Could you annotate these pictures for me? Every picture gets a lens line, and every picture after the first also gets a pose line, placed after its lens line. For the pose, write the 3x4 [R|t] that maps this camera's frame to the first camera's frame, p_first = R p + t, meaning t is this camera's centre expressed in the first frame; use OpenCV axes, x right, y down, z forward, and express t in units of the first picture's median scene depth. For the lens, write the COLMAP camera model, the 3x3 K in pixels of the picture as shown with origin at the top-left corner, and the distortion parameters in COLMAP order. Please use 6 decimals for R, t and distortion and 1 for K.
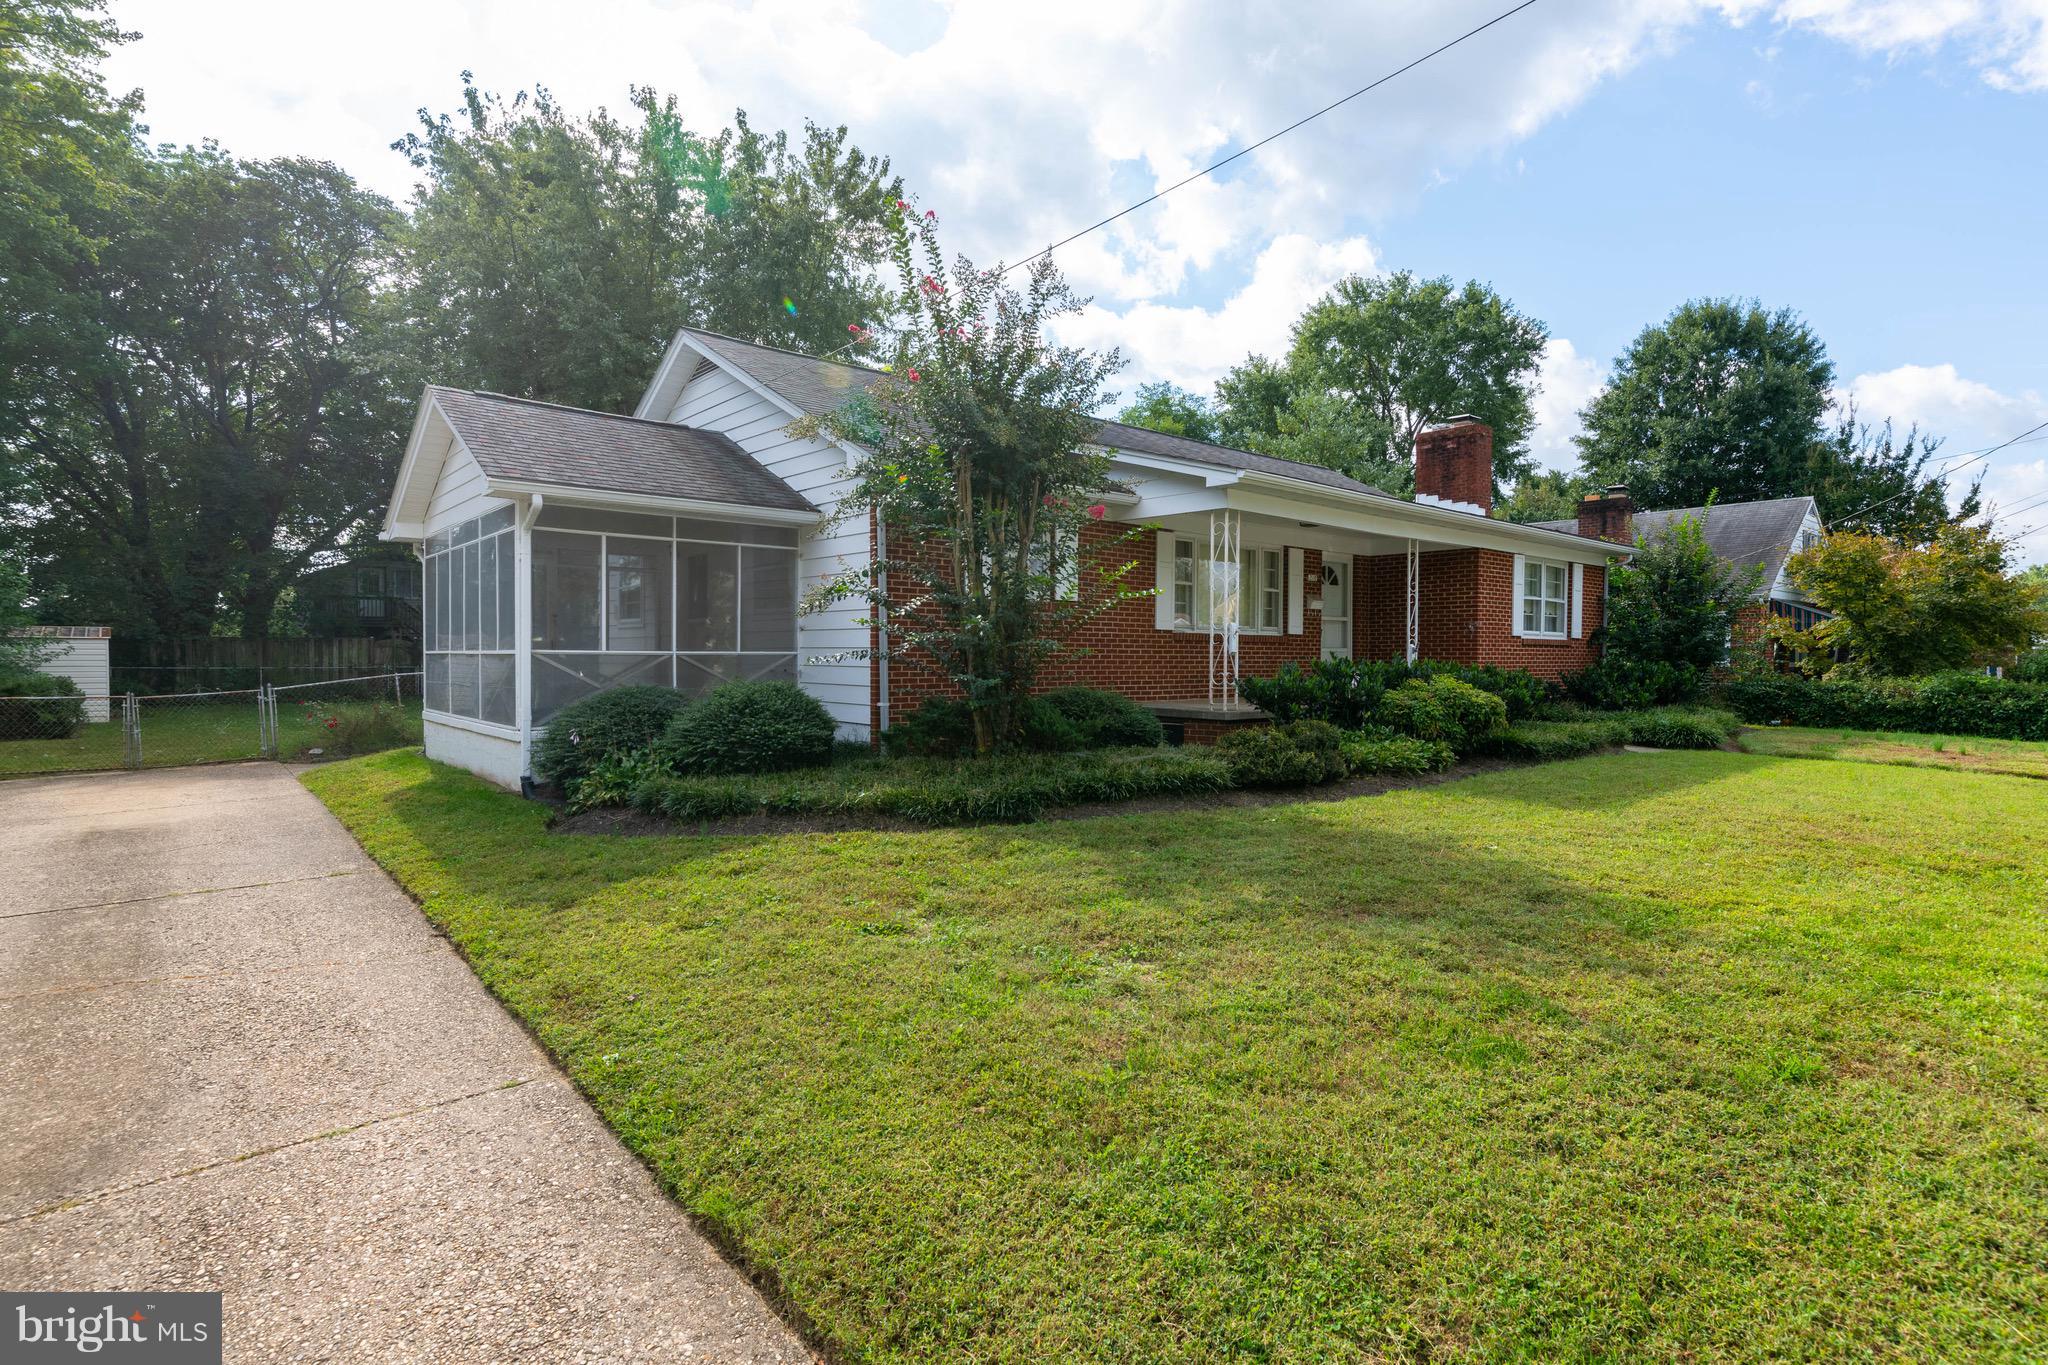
lens RADIAL K [[1017.5, 0, 1024.0], [0, 1017.5, 682.5], [0, 0, 1]] dist [-0.000460, -0.000004]
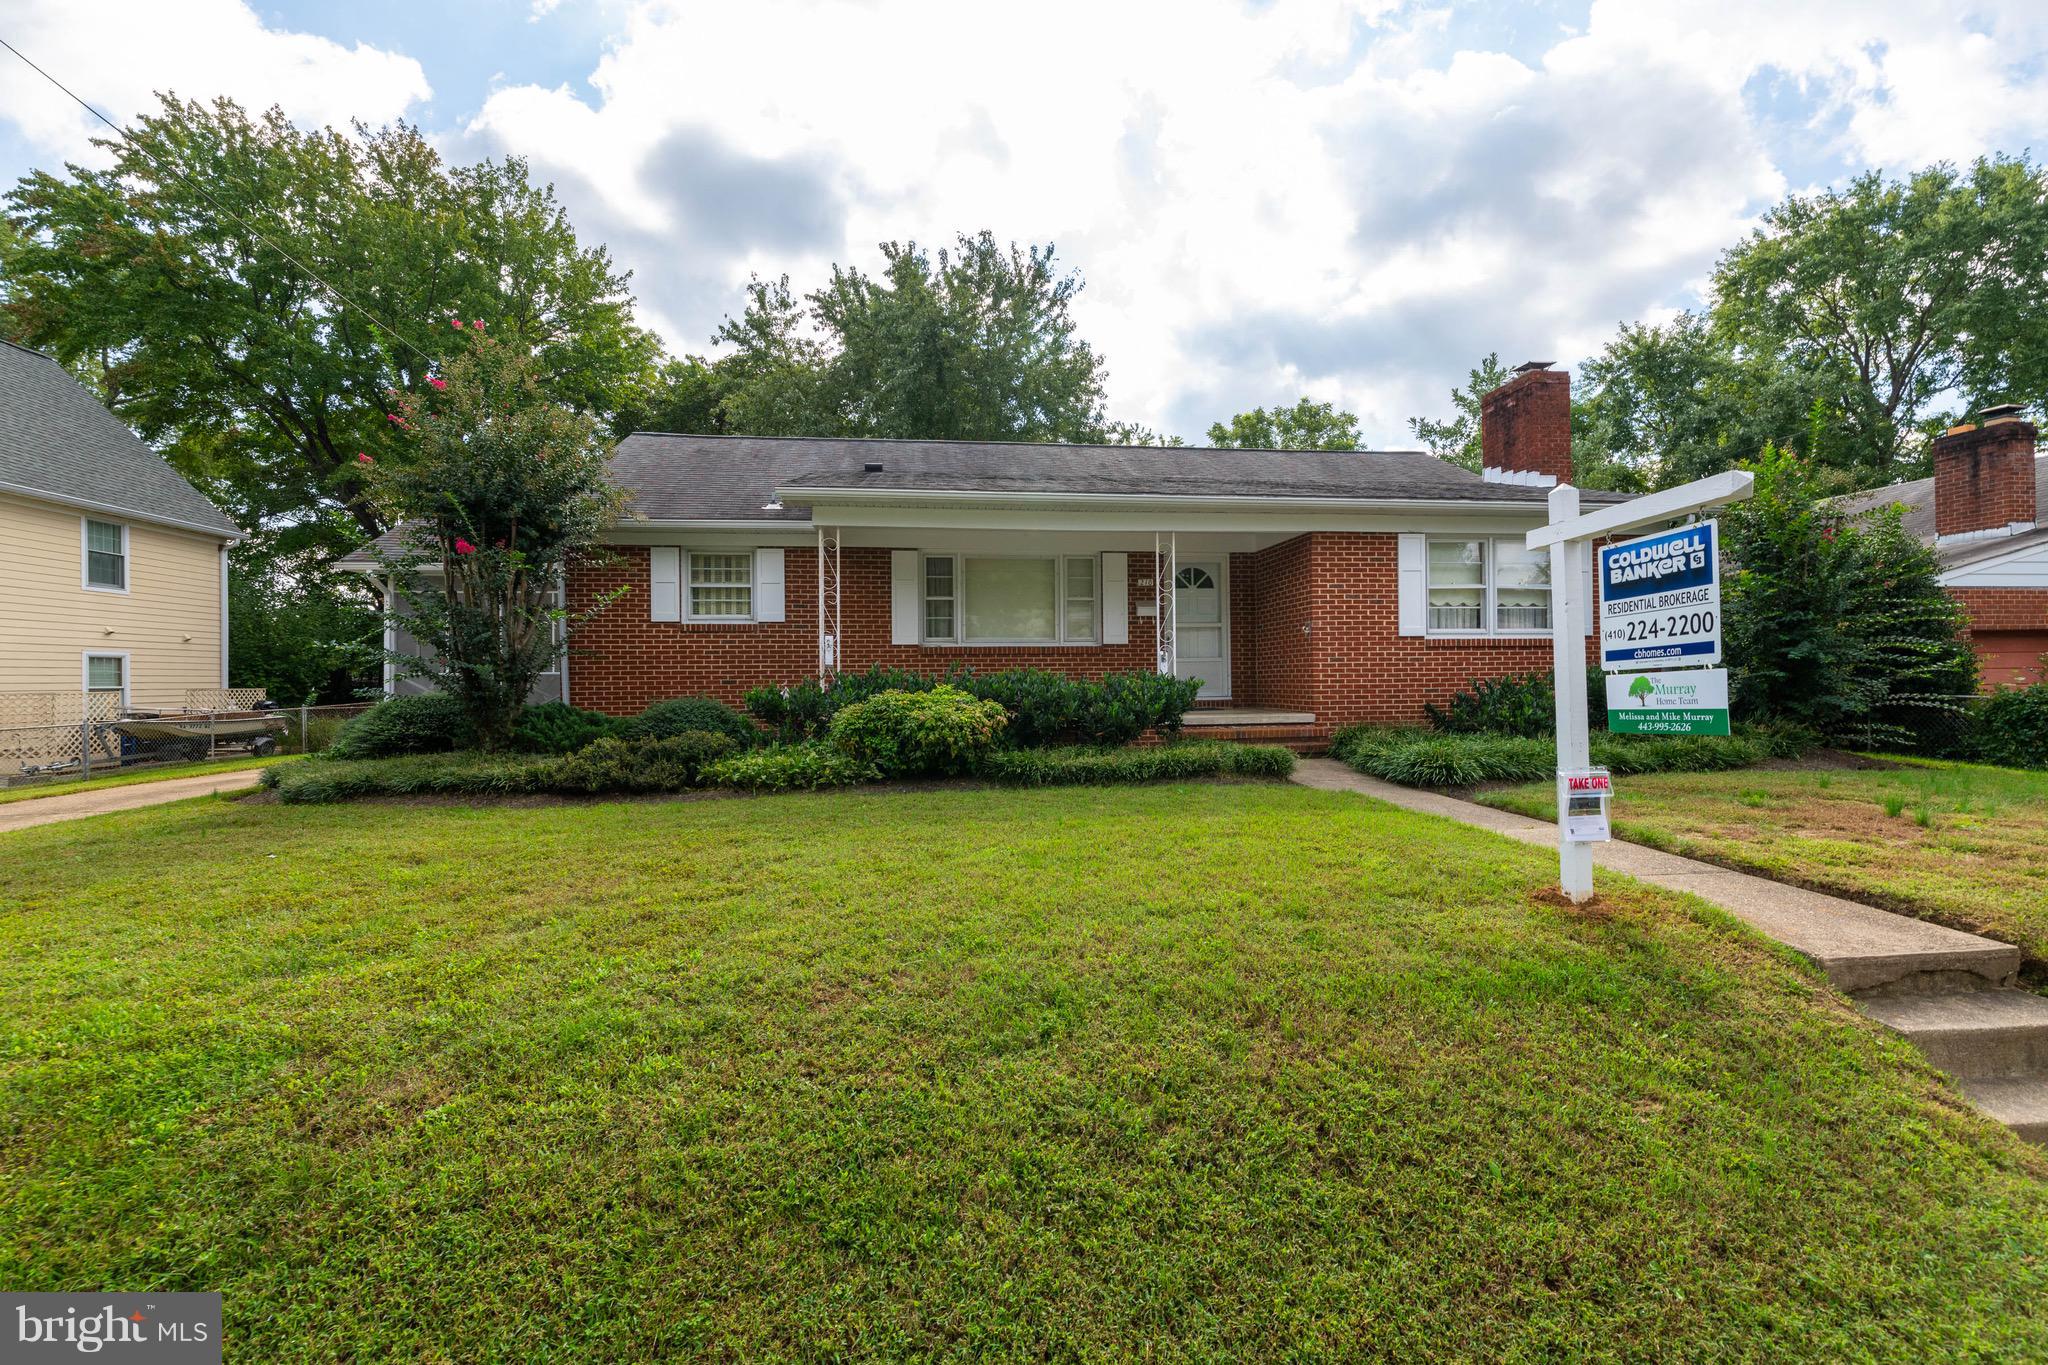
lens RADIAL K [[878.1, 0, 1030.2], [0, 878.1, 674.5], [0, 0, 1]] dist [0.000361, -0.000188]
pose [[0.838810, -0.013686, -0.544253, 0.594168], [0.001078, 0.999724, -0.023479, 0.000550], [0.544424, 0.019108, 0.838593, 0.250875]]
